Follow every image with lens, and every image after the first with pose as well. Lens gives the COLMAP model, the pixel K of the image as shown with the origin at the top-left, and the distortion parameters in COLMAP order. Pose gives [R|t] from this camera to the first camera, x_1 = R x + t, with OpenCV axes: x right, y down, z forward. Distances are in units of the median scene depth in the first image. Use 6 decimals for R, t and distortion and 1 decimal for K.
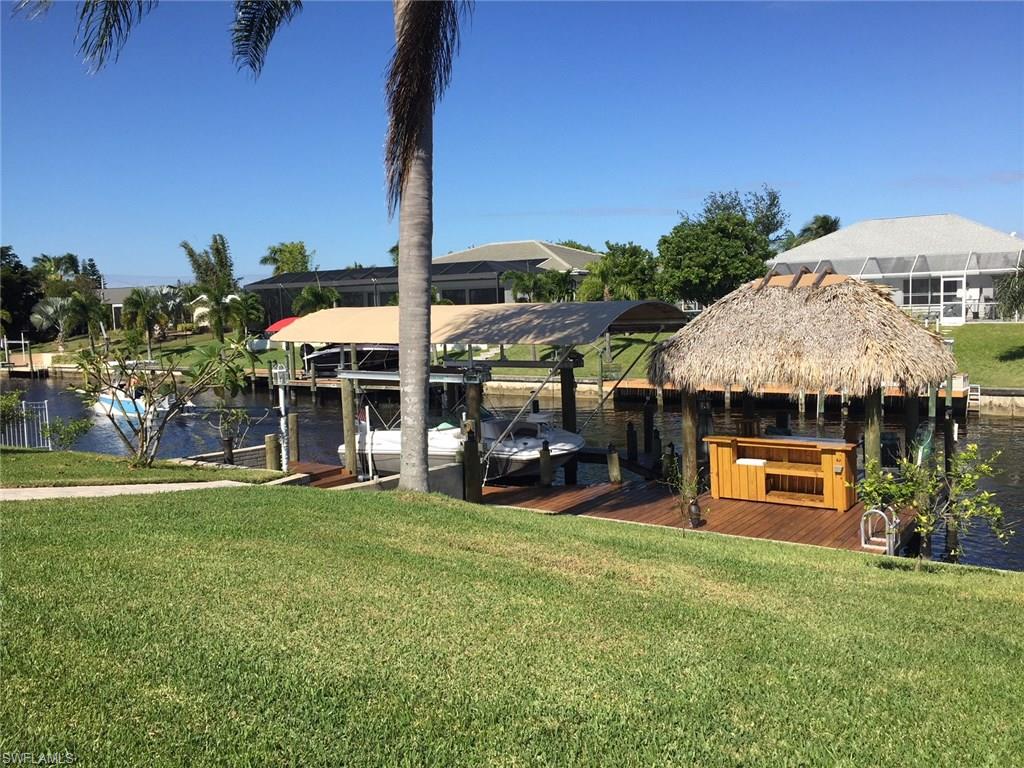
lens RADIAL K [[881.0, 0, 516.4], [0, 881.0, 376.6], [0, 0, 1]] dist [0.082209, -0.098936]
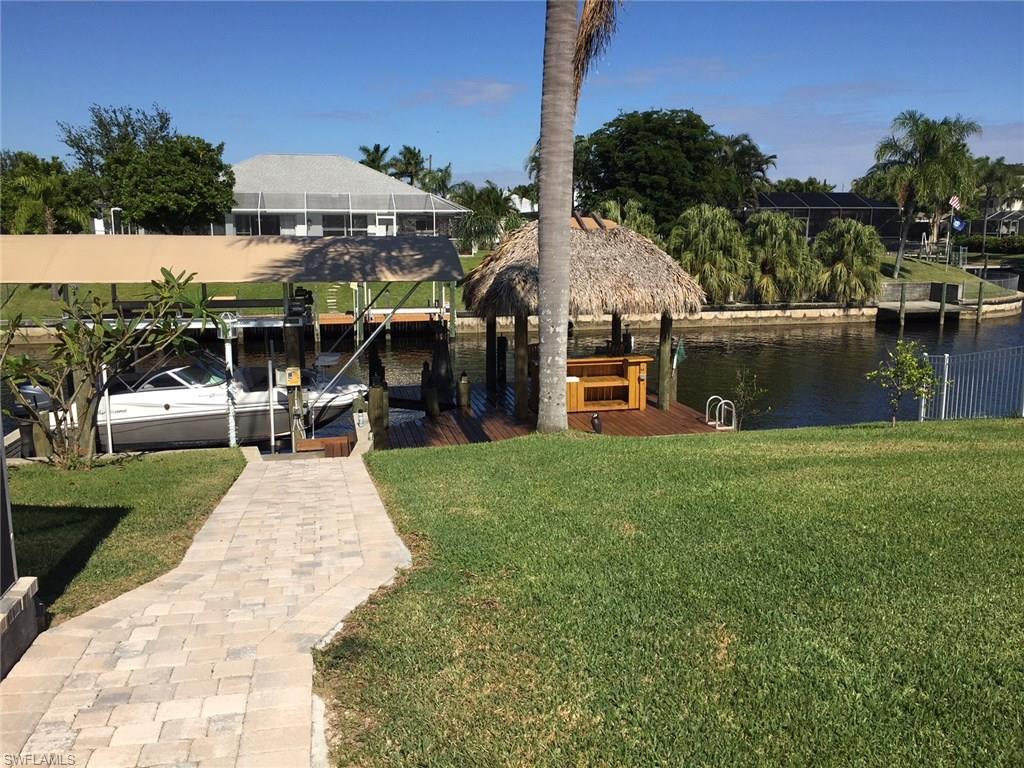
lens RADIAL K [[859.6, 0, 548.3], [0, 859.6, 383.2], [0, 0, 1]] dist [0.078903, -0.097269]
pose [[0.697499, -0.103043, 0.709139, -0.482397], [0.040452, 0.993691, 0.104603, -0.015331], [-0.715443, -0.044275, 0.697266, 0.207479]]
